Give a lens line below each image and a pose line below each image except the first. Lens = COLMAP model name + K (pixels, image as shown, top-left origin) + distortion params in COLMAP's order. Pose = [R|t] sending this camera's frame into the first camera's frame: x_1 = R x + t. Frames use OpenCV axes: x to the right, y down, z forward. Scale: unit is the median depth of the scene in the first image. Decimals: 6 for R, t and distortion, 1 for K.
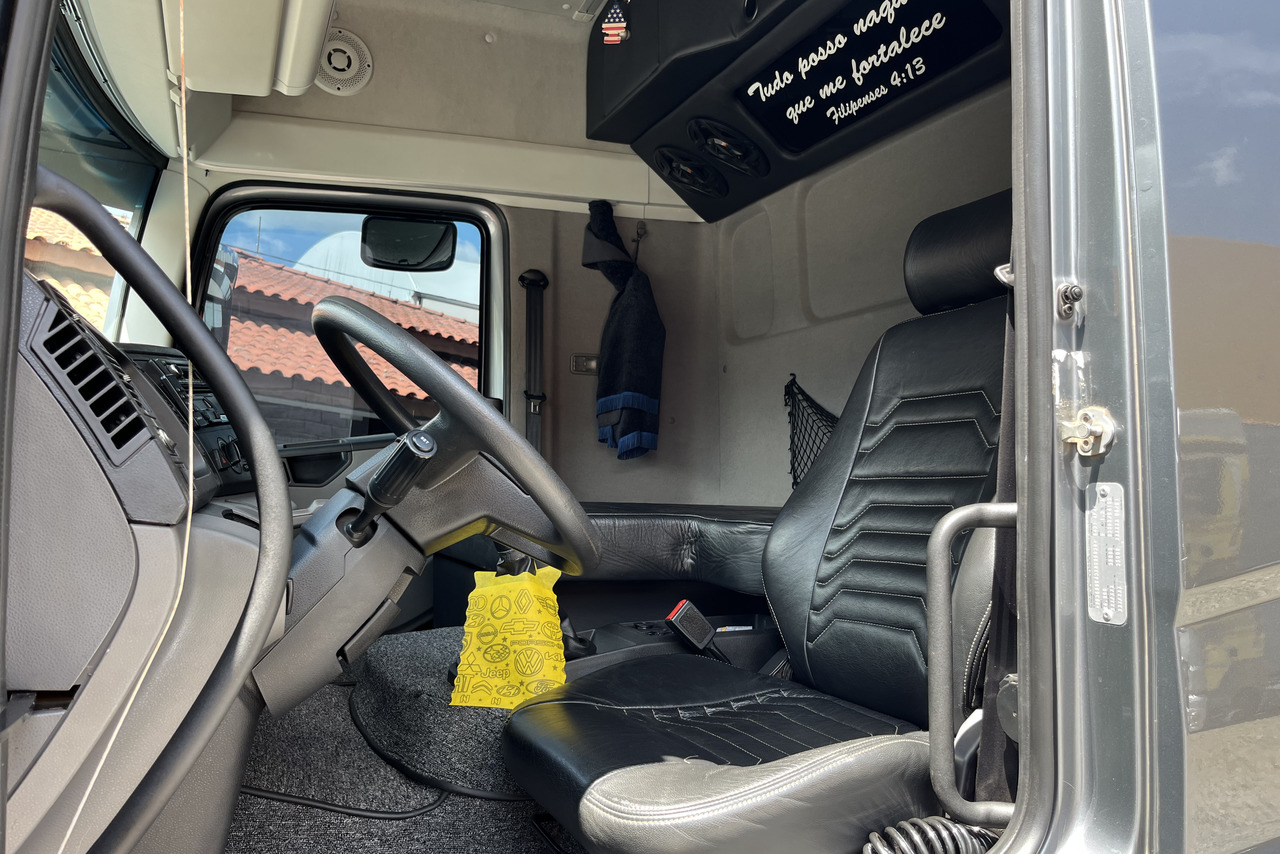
lens RADIAL K [[989.5, 0, 640.2], [0, 989.5, 429.1], [0, 0, 1]] dist [0.010576, -0.003693]
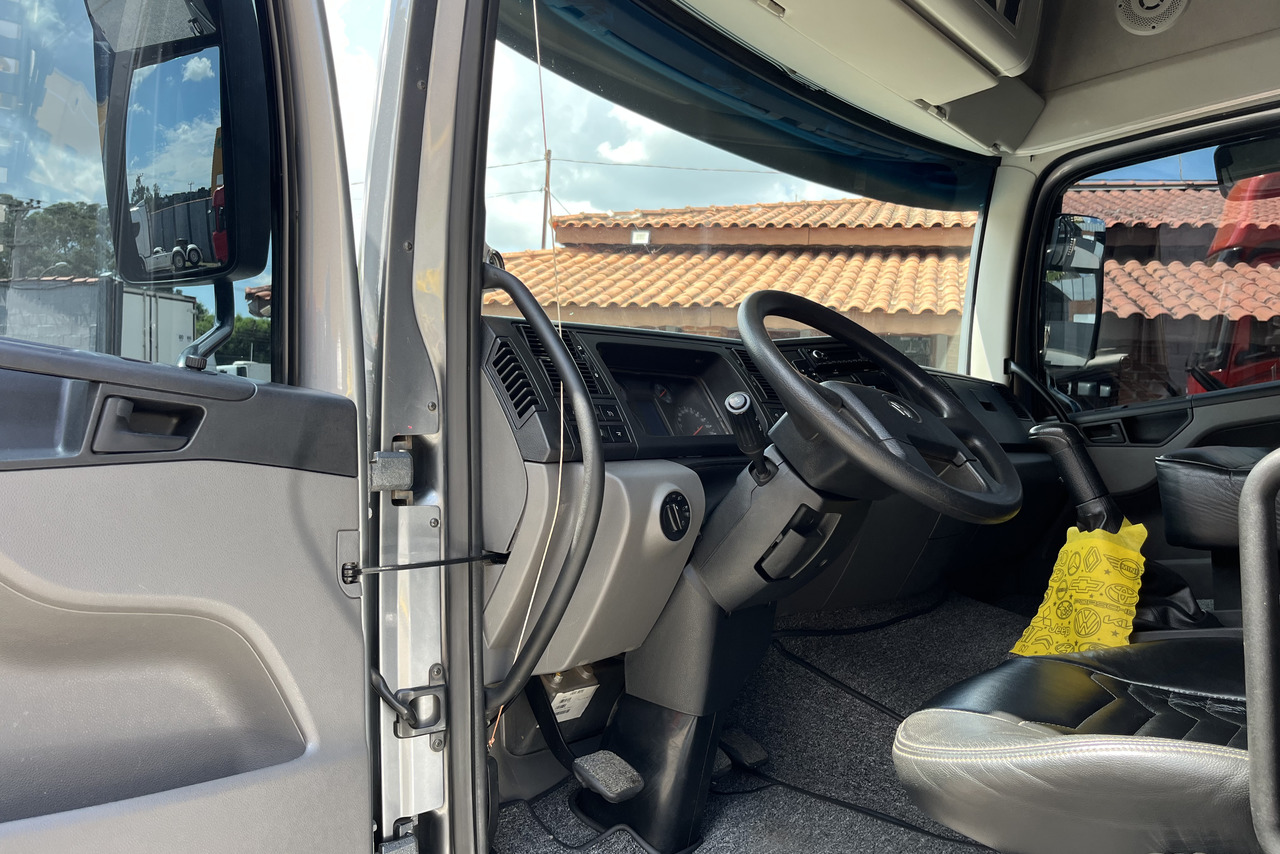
lens RADIAL K [[989.5, 0, 640.5], [0, 989.5, 424.6], [0, 0, 1]] dist [0.010576, -0.003693]
pose [[0.453954, -0.038498, -0.890193, 0.541825], [0.061363, 0.998045, -0.011870, 0.031134], [0.888910, -0.049236, 0.455428, 0.197021]]
